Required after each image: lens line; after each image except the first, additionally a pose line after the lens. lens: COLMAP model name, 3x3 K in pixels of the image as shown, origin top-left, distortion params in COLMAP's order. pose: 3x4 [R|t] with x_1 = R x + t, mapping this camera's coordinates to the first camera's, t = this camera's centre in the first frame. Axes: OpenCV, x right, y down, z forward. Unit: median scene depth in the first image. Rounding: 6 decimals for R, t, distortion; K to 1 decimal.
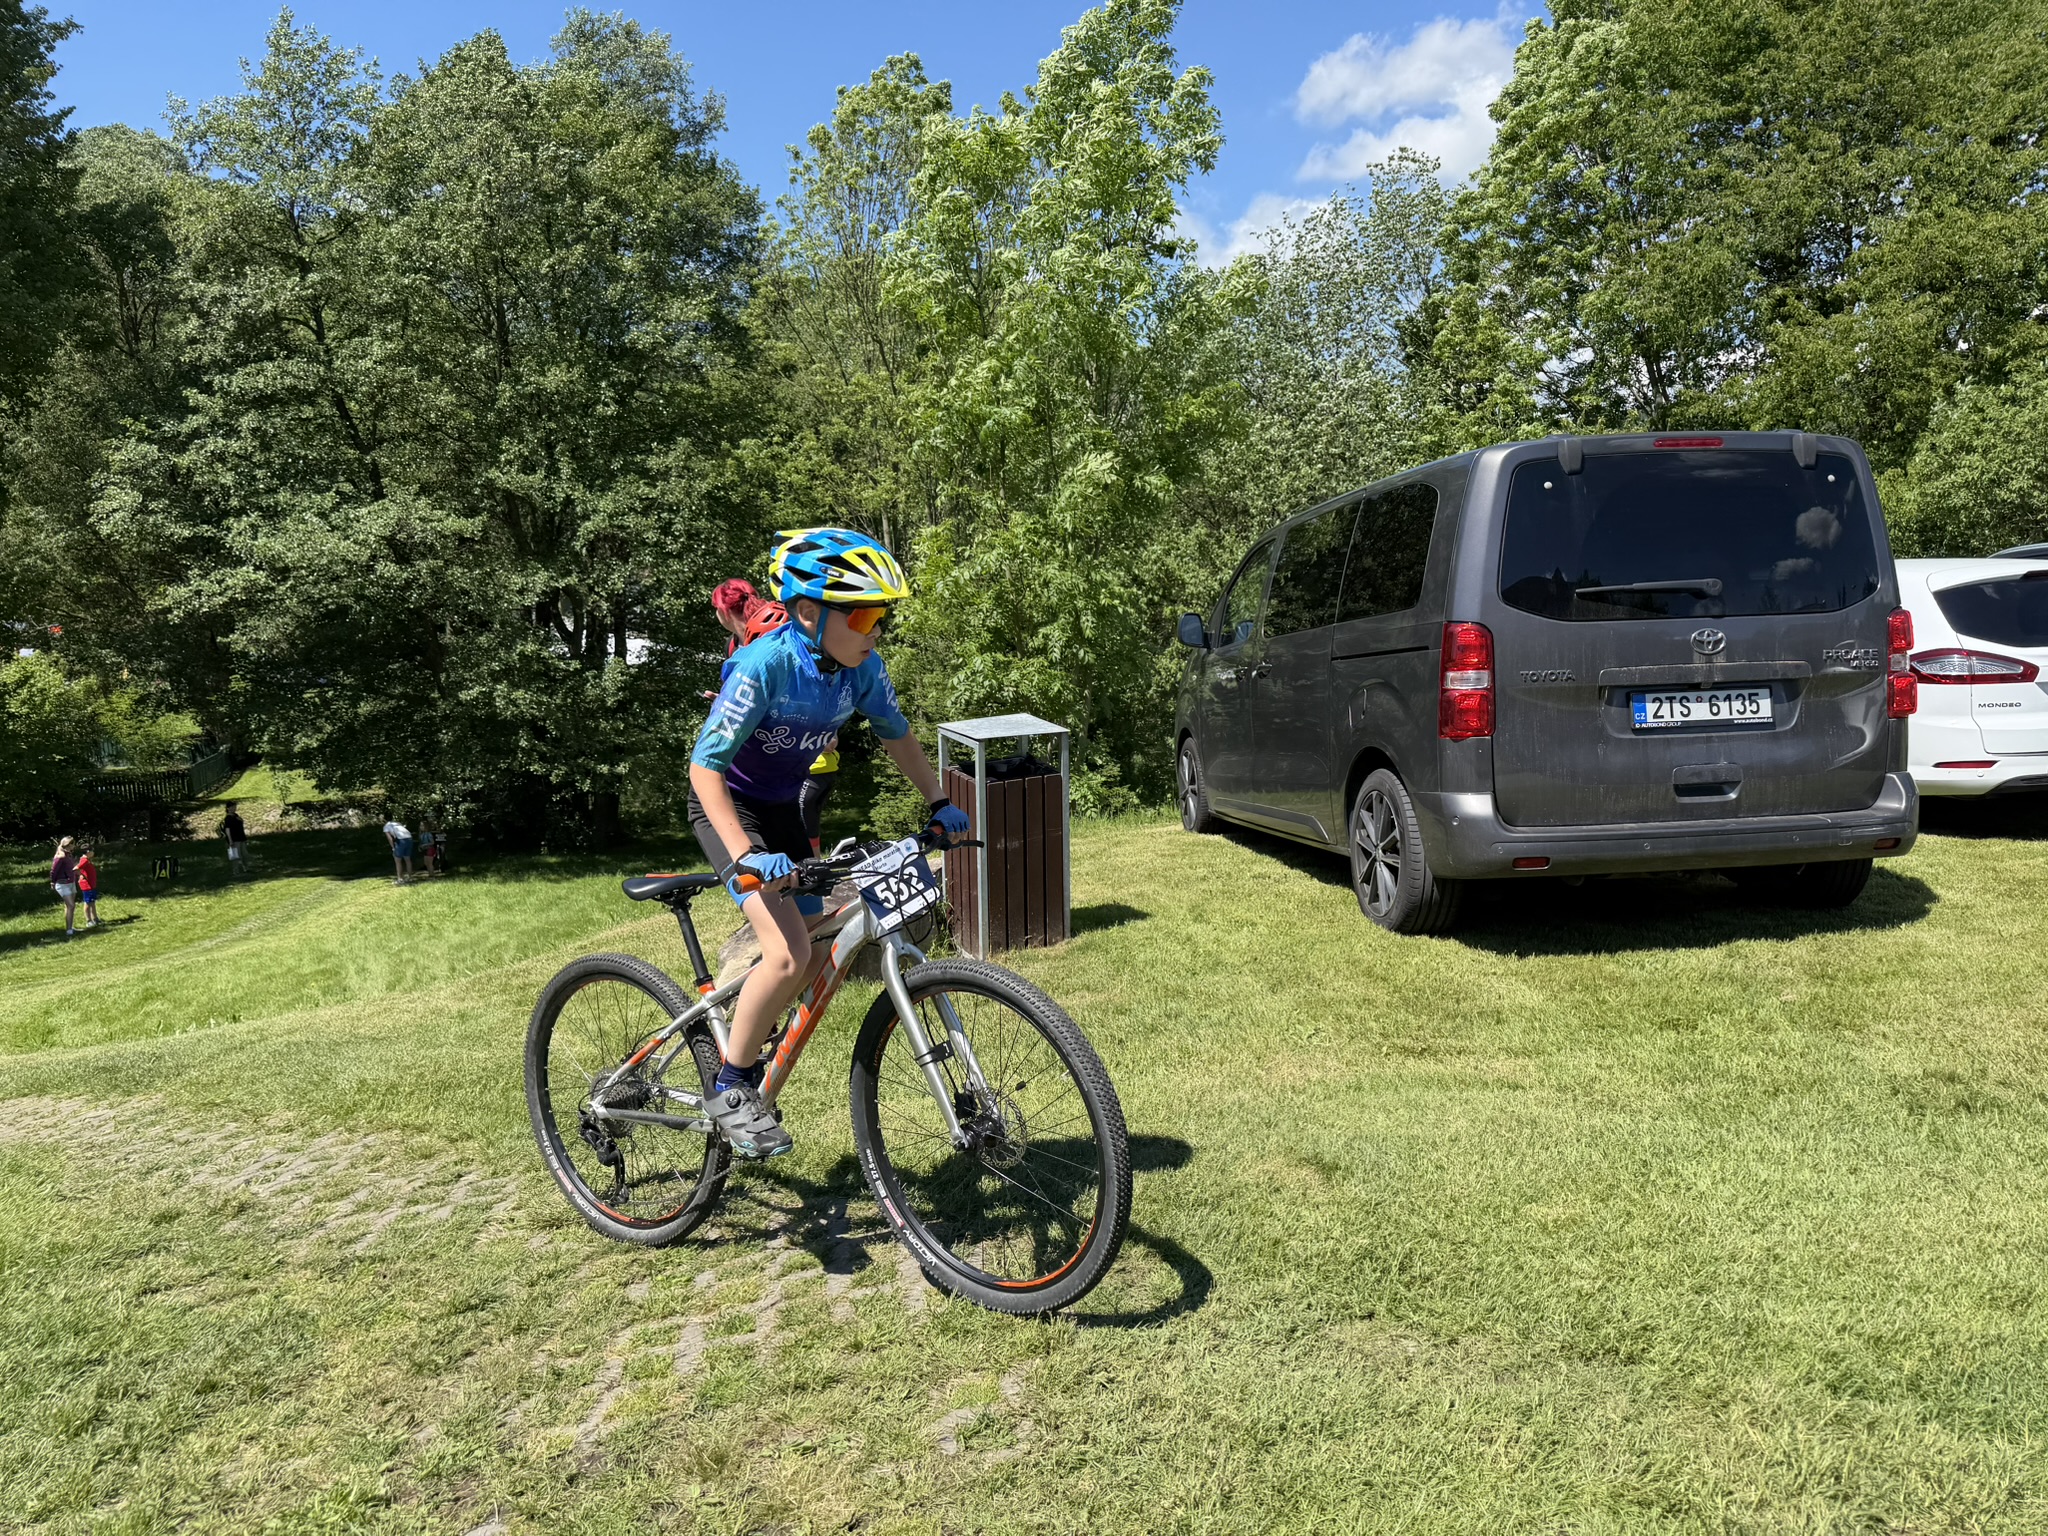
lens RADIAL K [[1429.1, 0, 1028.3], [0, 1429.1, 772.0], [0, 0, 1]] dist [0.034485, -0.066245]
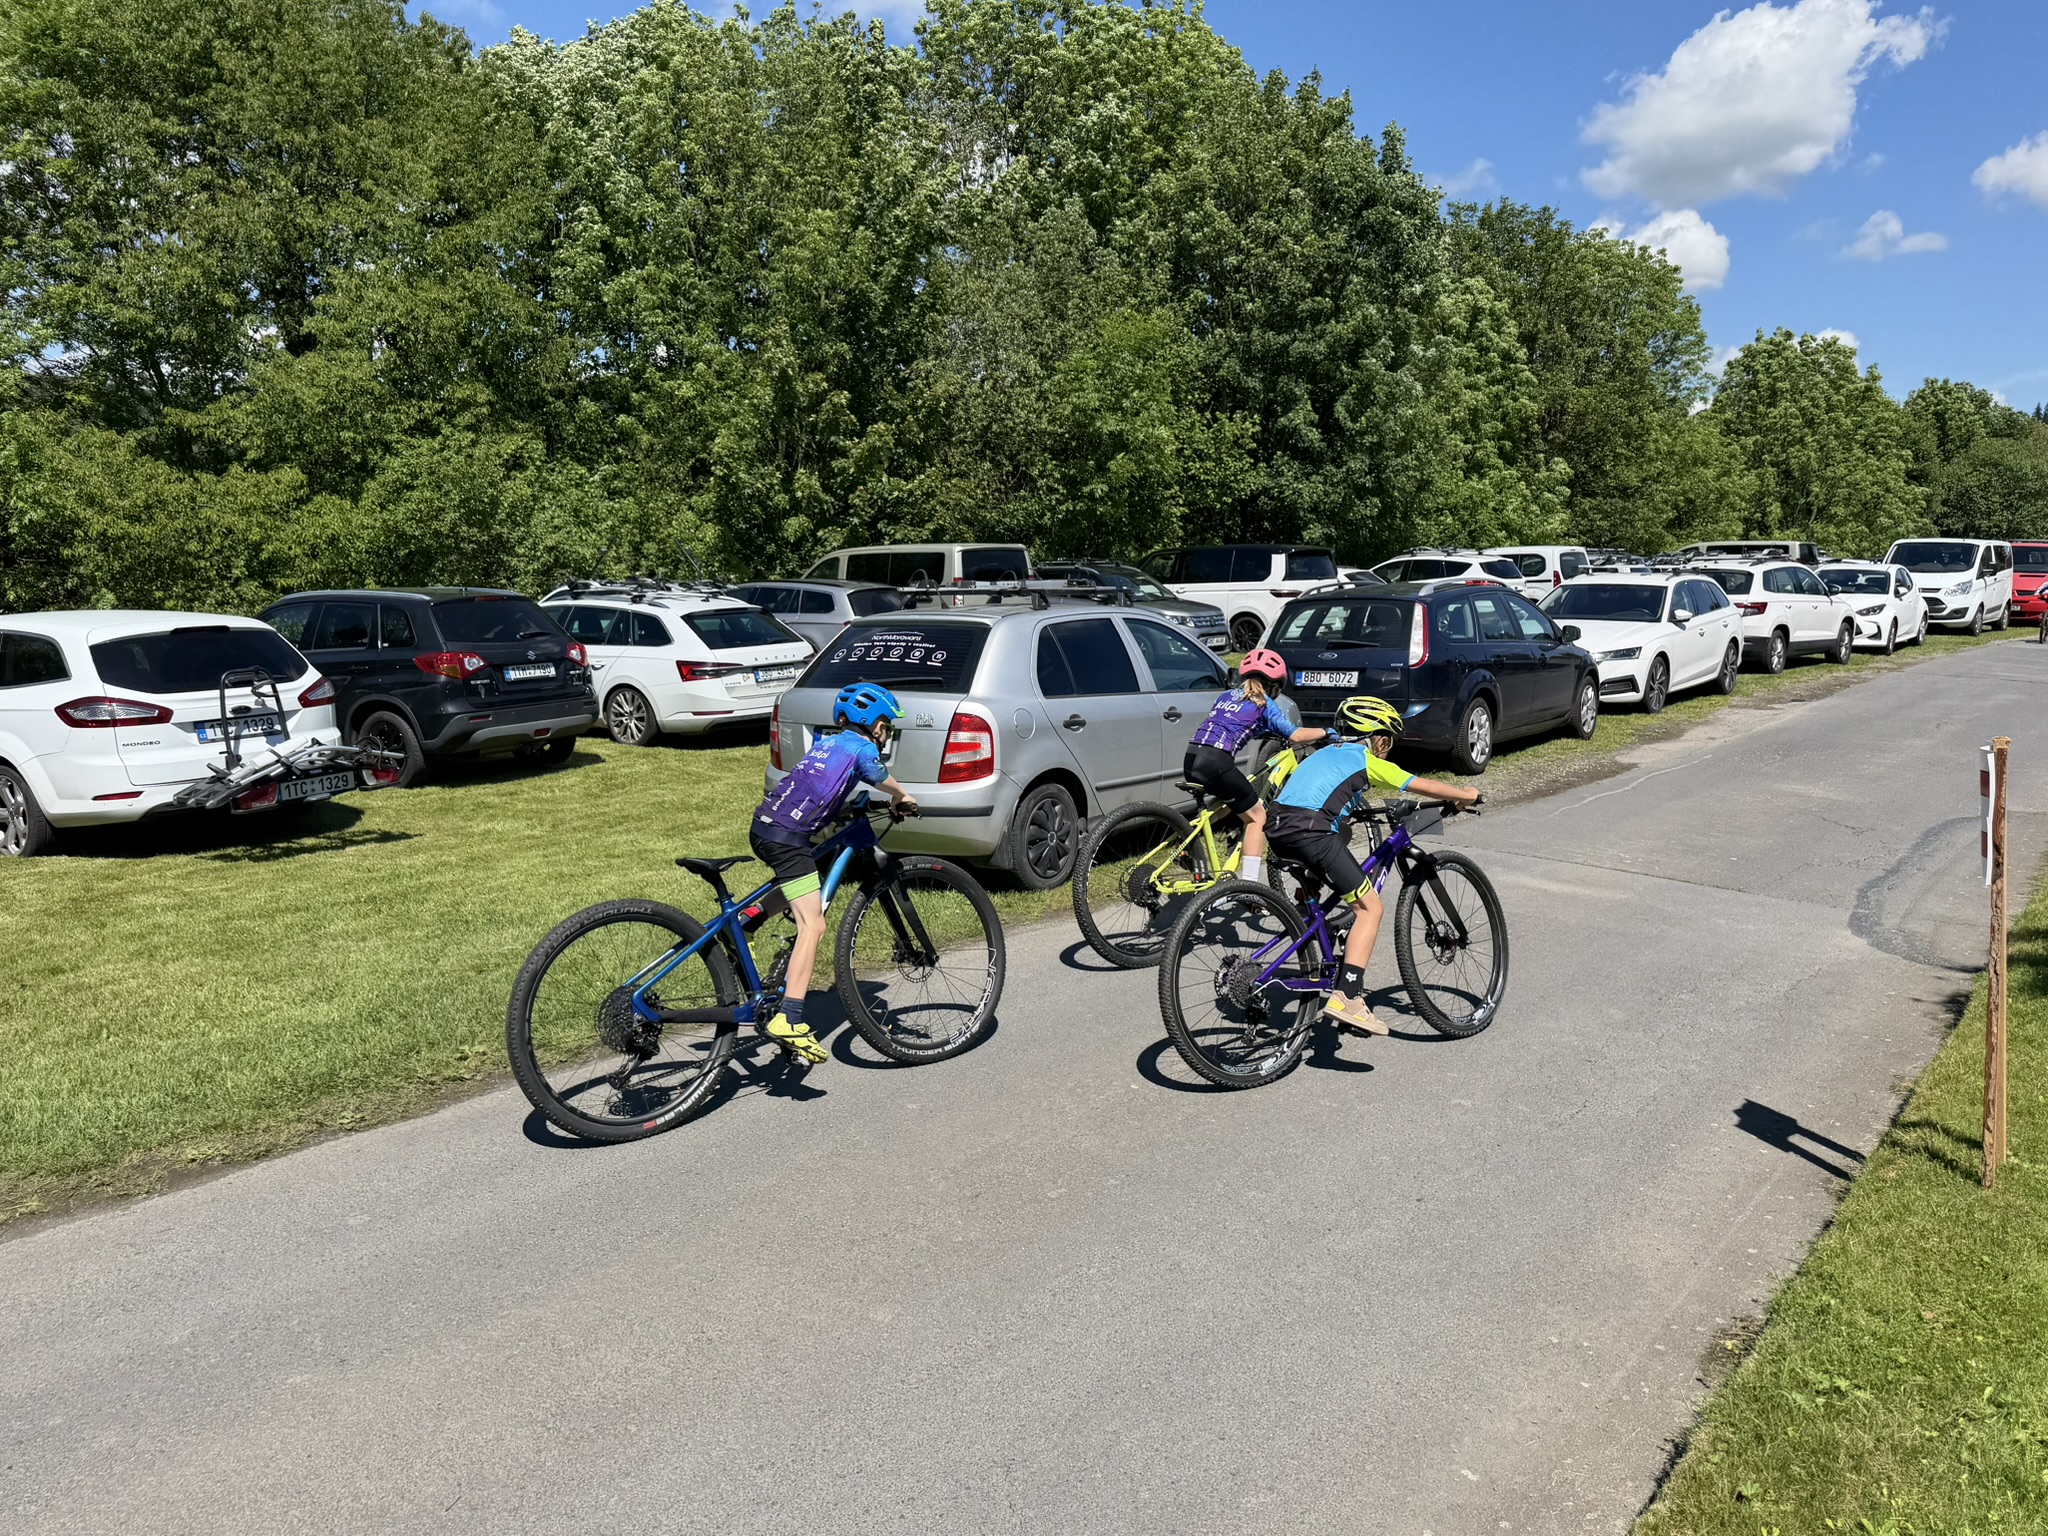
lens RADIAL K [[1455.7, 0, 1048.2], [0, 1455.7, 760.7], [0, 0, 1]] dist [0.070795, -0.108745]
pose [[0.662466, -0.067492, 0.746045, 0.347209], [0.072217, 0.997048, 0.026073, -0.013356], [-0.745603, 0.036604, 0.665385, -0.449230]]
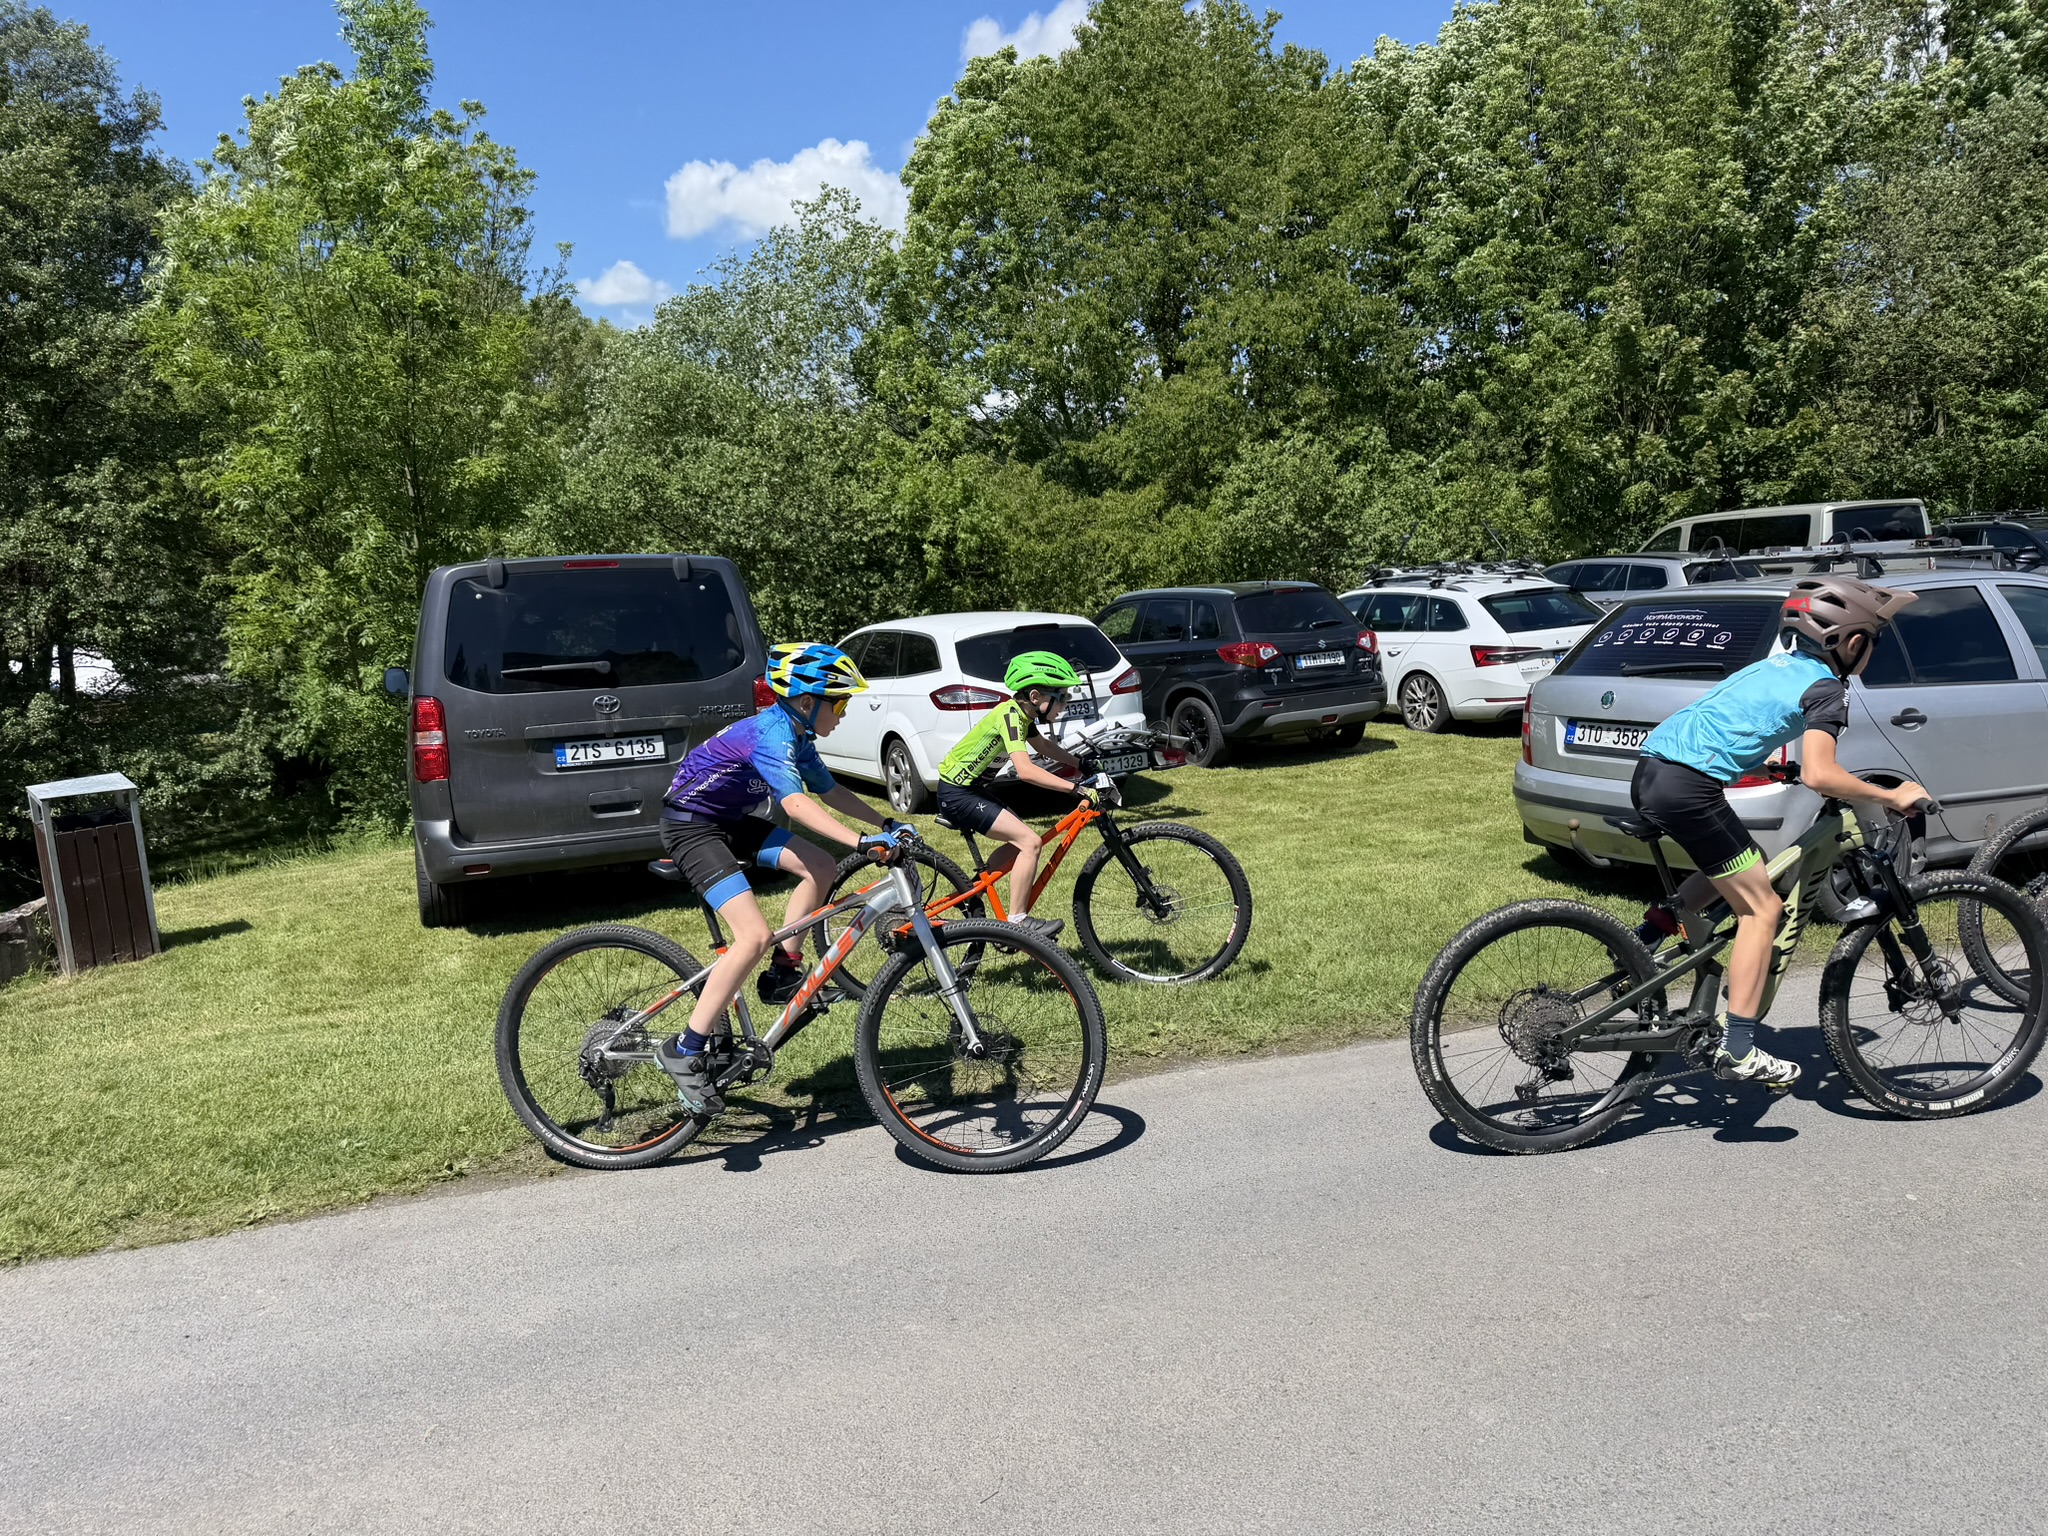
lens RADIAL K [[1425.5, 0, 1028.9], [0, 1425.5, 773.8], [0, 0, 1]] dist [0.094100, -0.124166]
pose [[0.965299, -0.051681, 0.255982, 0.463021], [0.050696, 0.998659, 0.010450, -0.014599], [-0.256179, 0.002890, 0.966625, -0.441579]]
